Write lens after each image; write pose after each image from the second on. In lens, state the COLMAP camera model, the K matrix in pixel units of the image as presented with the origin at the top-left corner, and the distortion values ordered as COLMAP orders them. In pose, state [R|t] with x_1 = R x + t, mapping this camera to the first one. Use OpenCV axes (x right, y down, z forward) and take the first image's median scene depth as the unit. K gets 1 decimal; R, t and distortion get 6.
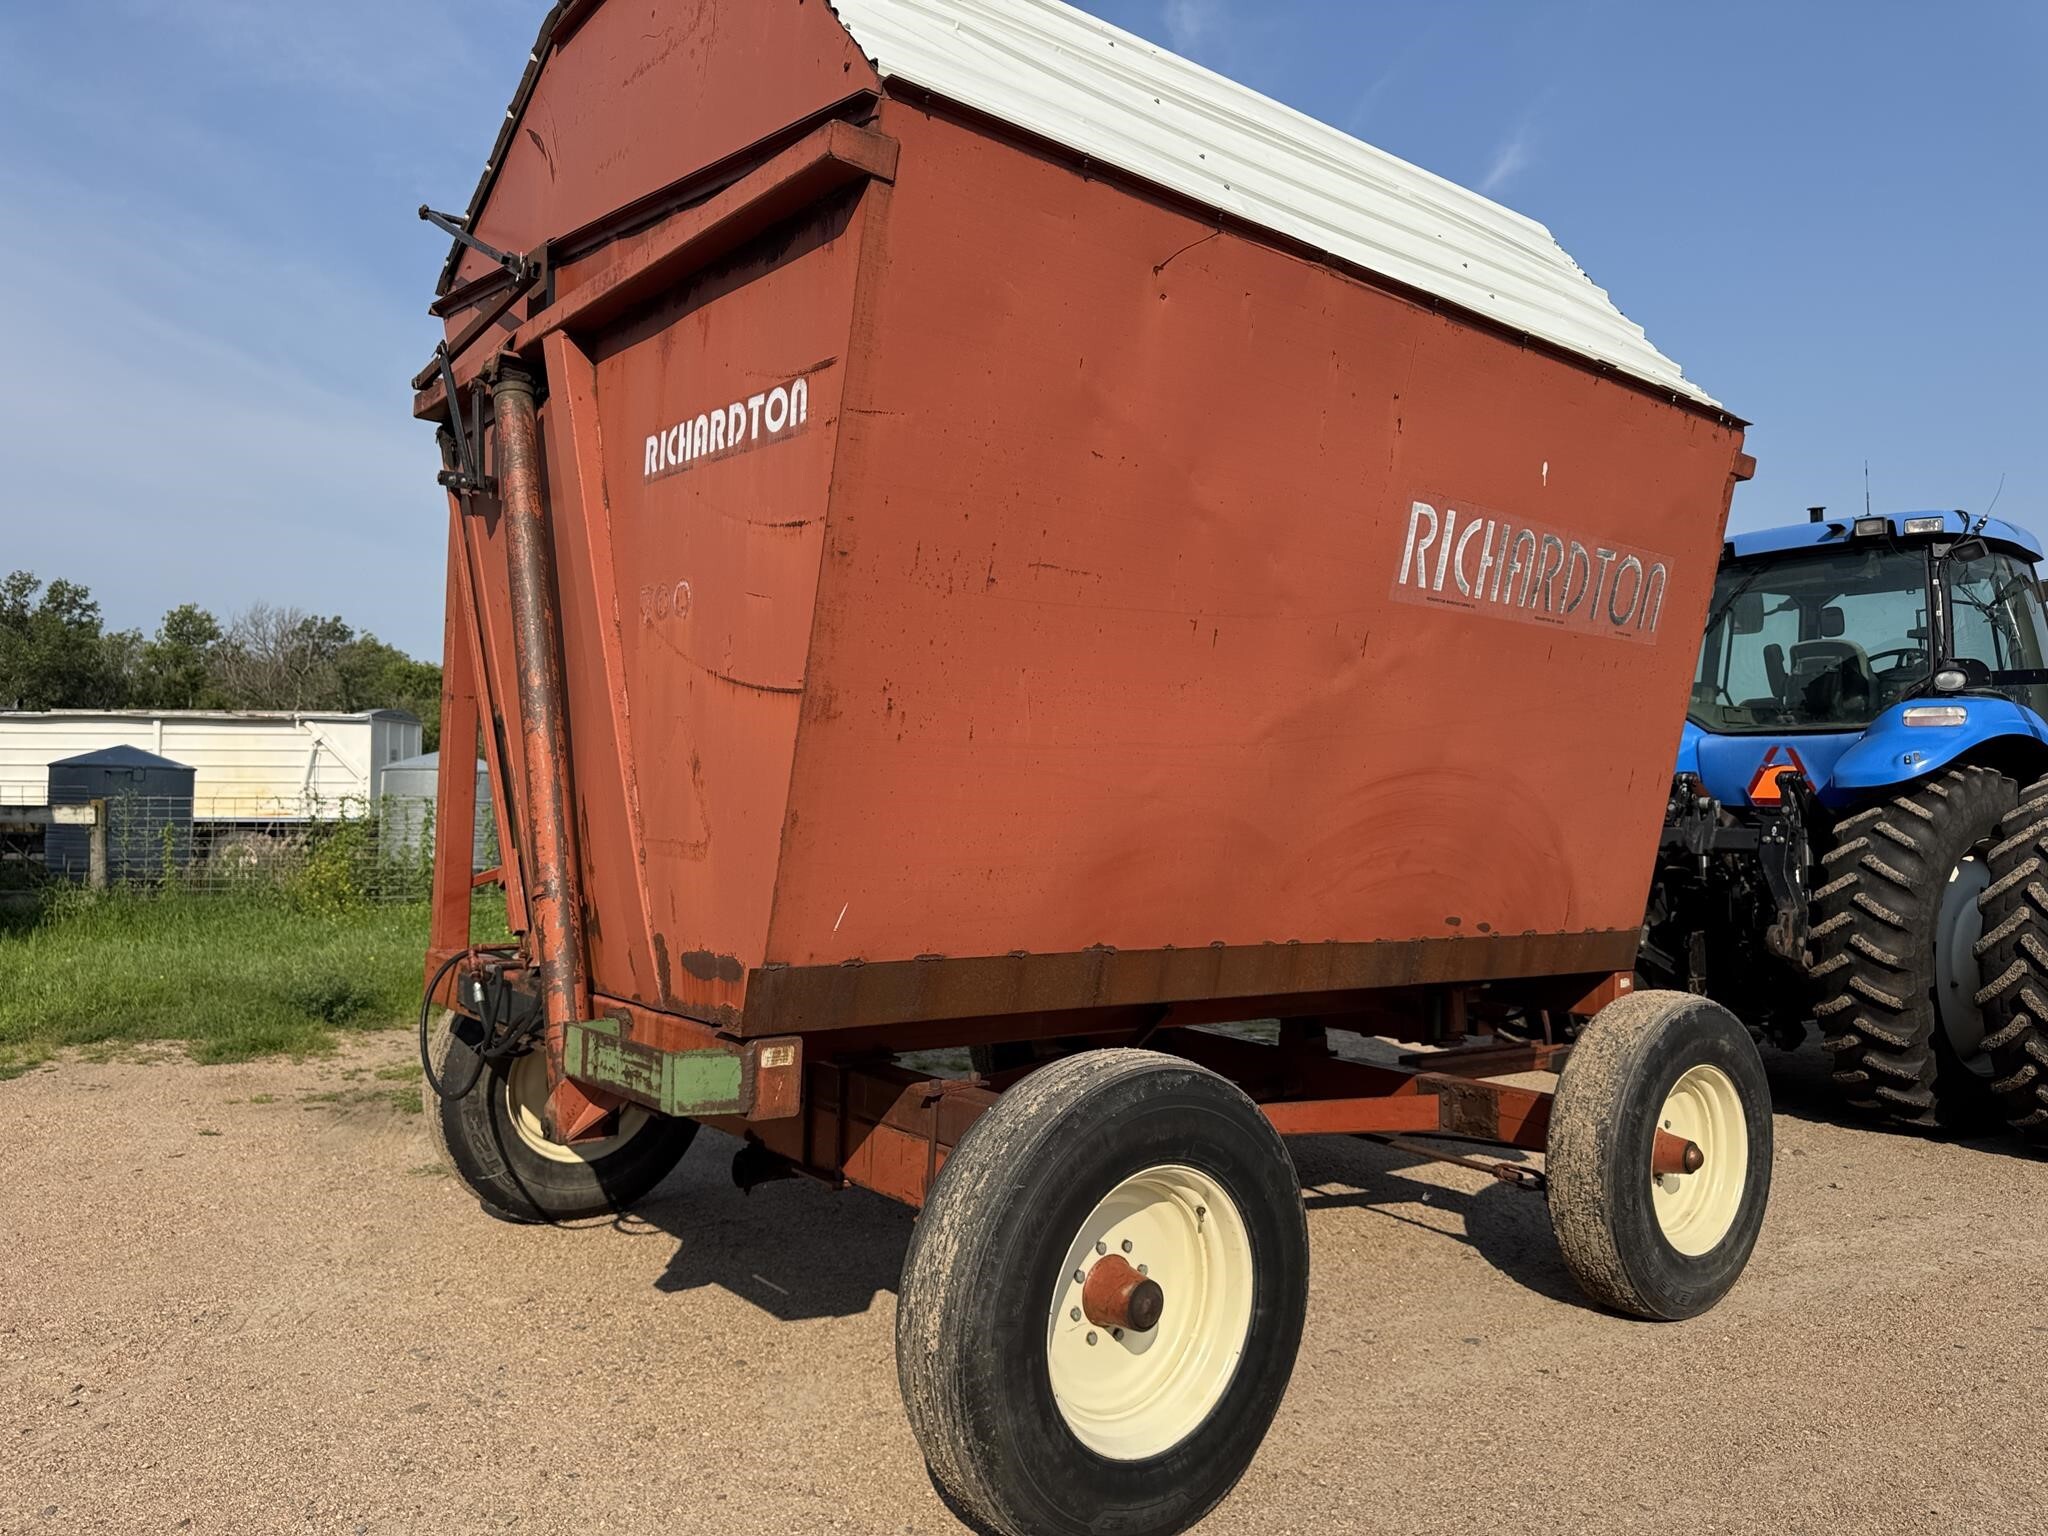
lens RADIAL K [[1455.8, 0, 1039.6], [0, 1455.8, 760.5], [0, 0, 1]] dist [0.046757, -0.047718]
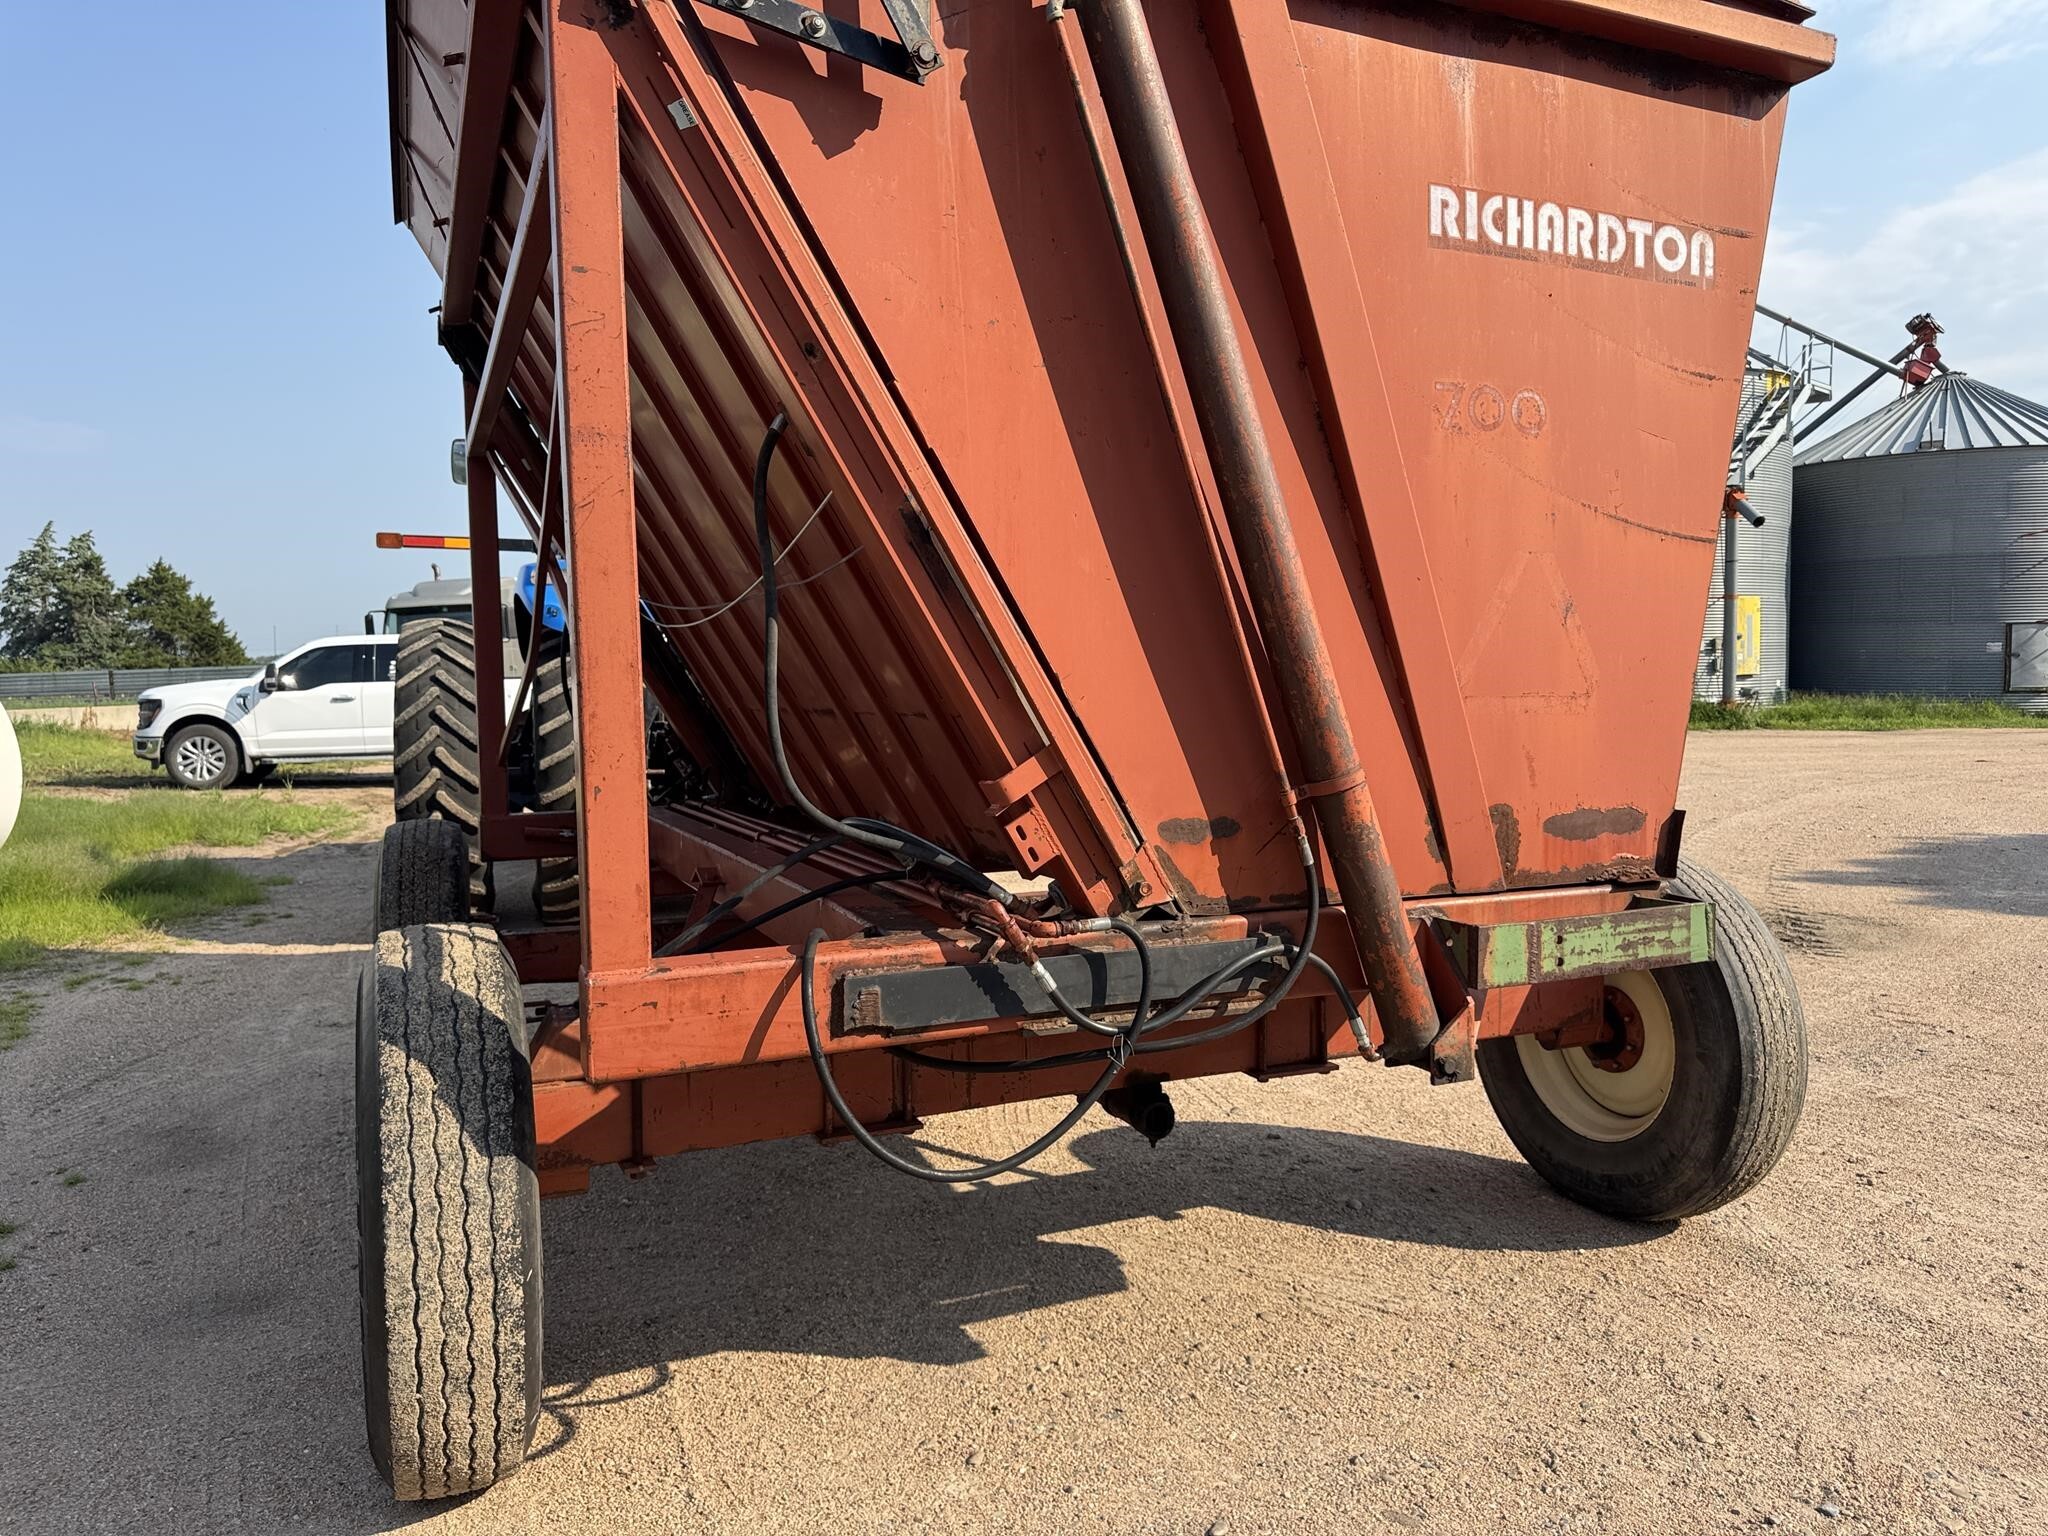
lens RADIAL K [[1455.8, 0, 1037.8], [0, 1455.8, 756.6], [0, 0, 1]] dist [0.046757, -0.047718]
pose [[0.265140, -0.076415, 0.961177, -0.947263], [-0.016697, 0.996341, 0.083816, 0.018886], [-0.964065, -0.038271, 0.262894, 0.846587]]
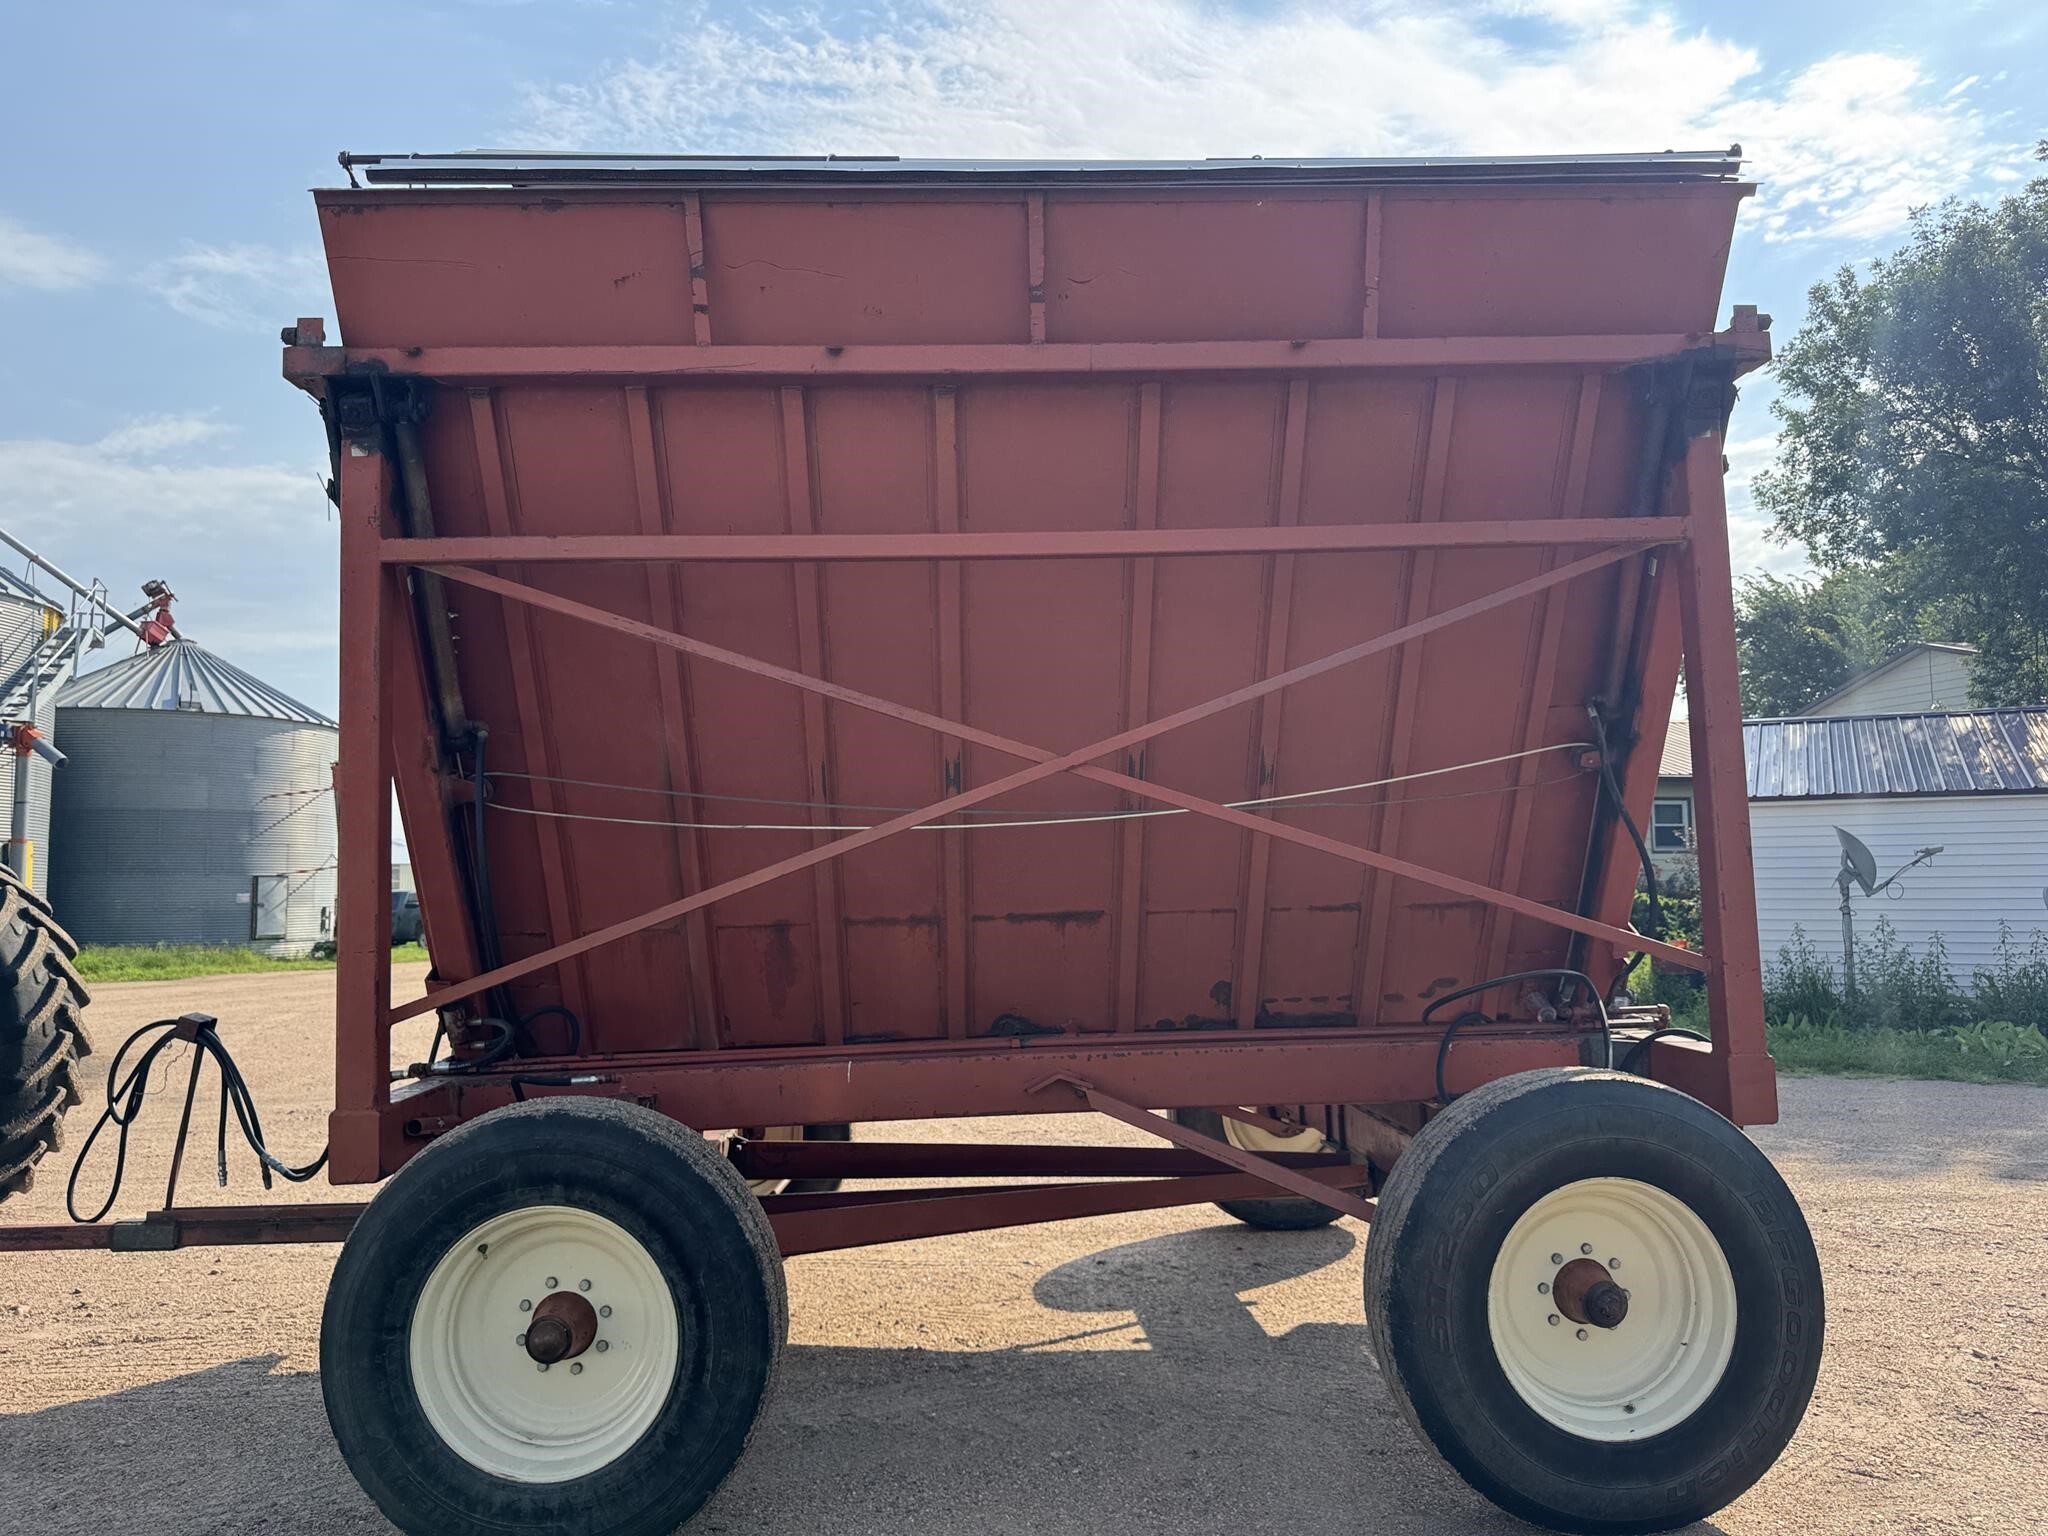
lens RADIAL K [[1455.8, 0, 1018.9], [0, 1455.8, 759.7], [0, 0, 1]] dist [0.046757, -0.047718]
pose [[-0.818083, 0.051061, 0.572829, -0.598044], [-0.015803, 0.993679, -0.111144, 0.080273], [-0.574883, -0.099977, -0.812104, 2.169707]]
